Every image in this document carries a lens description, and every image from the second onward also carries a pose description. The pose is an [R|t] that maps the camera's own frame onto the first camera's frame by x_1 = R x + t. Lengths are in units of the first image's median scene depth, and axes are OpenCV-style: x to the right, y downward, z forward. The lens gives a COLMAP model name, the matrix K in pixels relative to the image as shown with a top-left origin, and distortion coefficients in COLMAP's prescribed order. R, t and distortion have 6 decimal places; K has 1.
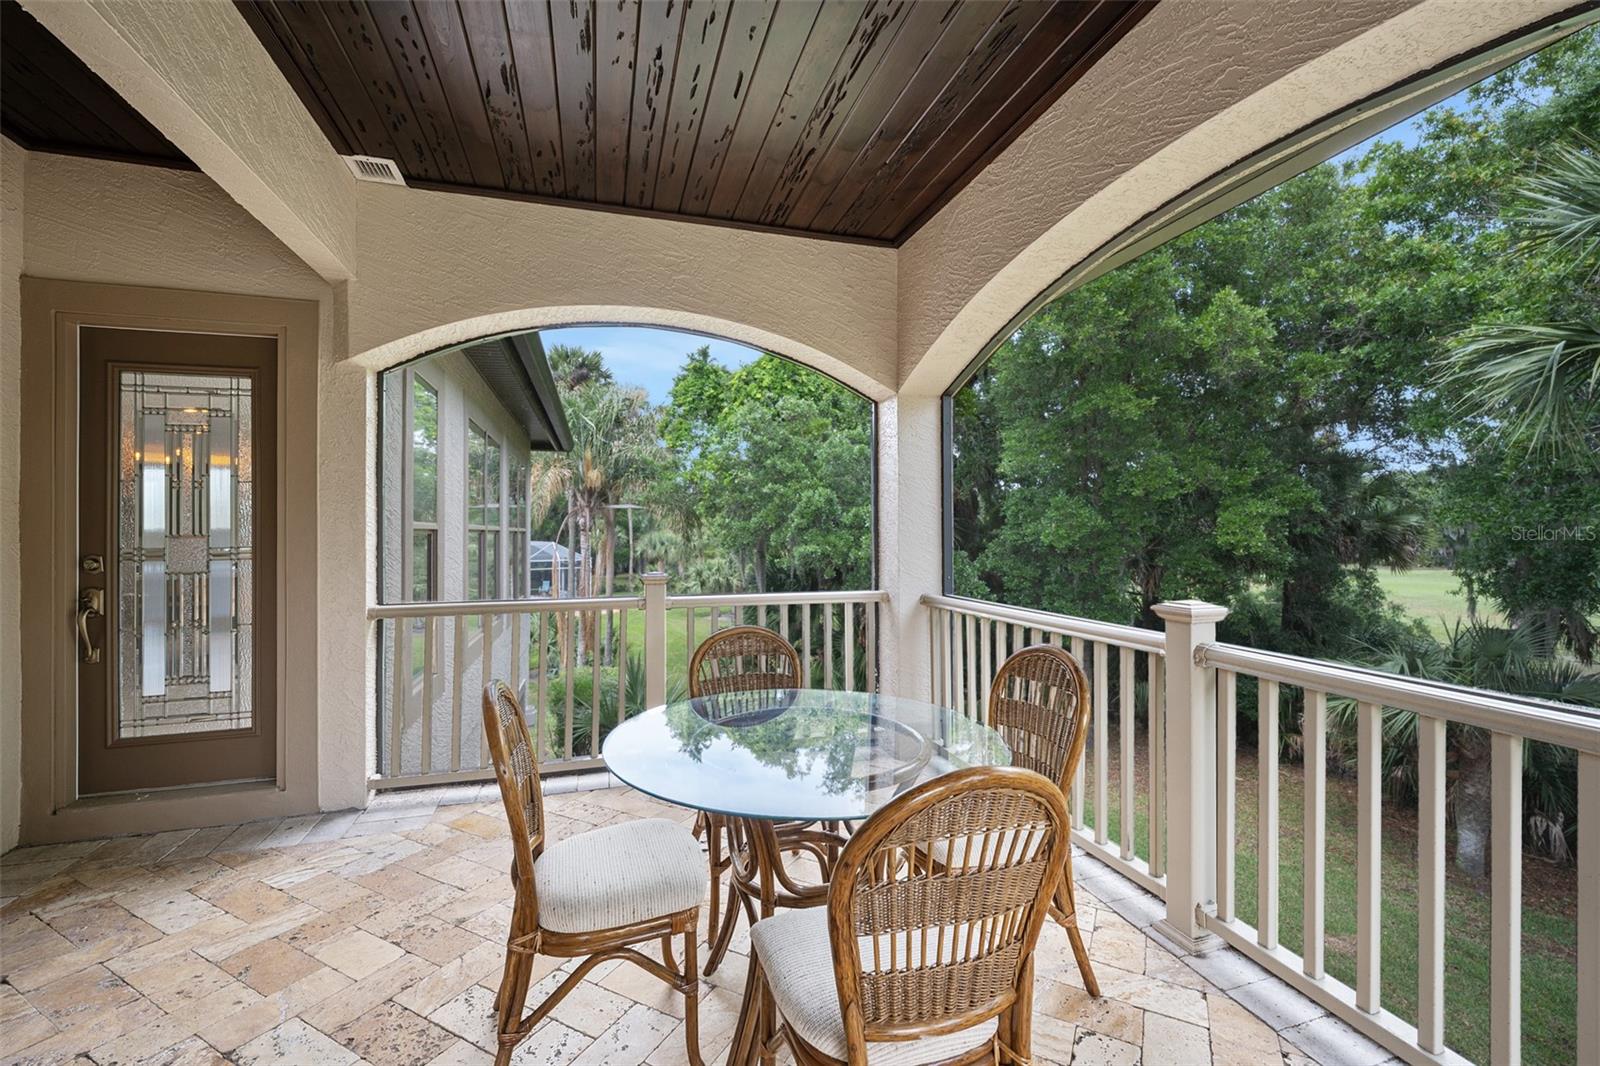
lens RADIAL K [[659.2, 0, 804.8], [0, 659.2, 529.3], [0, 0, 1]] dist [0.001873, 0.001511]
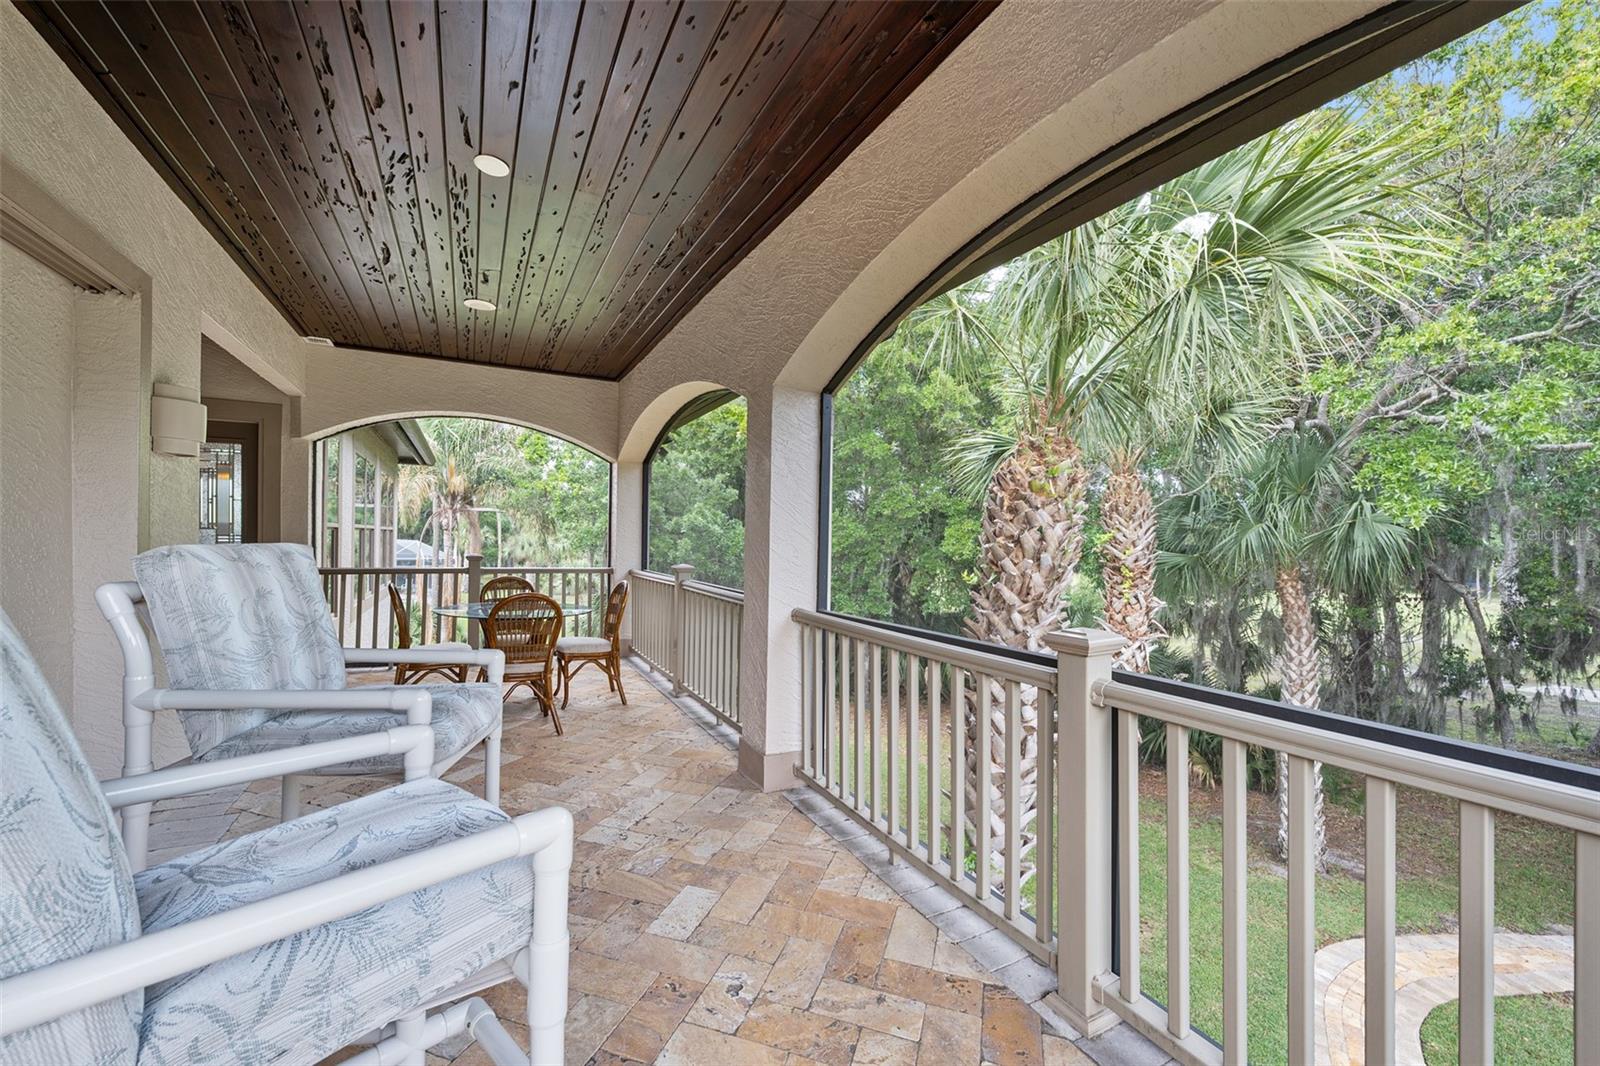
lens RADIAL K [[659.2, 0, 793.8], [0, 659.2, 548.1], [0, 0, 1]] dist [0.001873, 0.001511]
pose [[0.988072, 0.021349, 0.152507, 0.092112], [-0.024186, 0.999567, 0.016767, -0.000910], [-0.152083, -0.020255, 0.988160, -0.235764]]
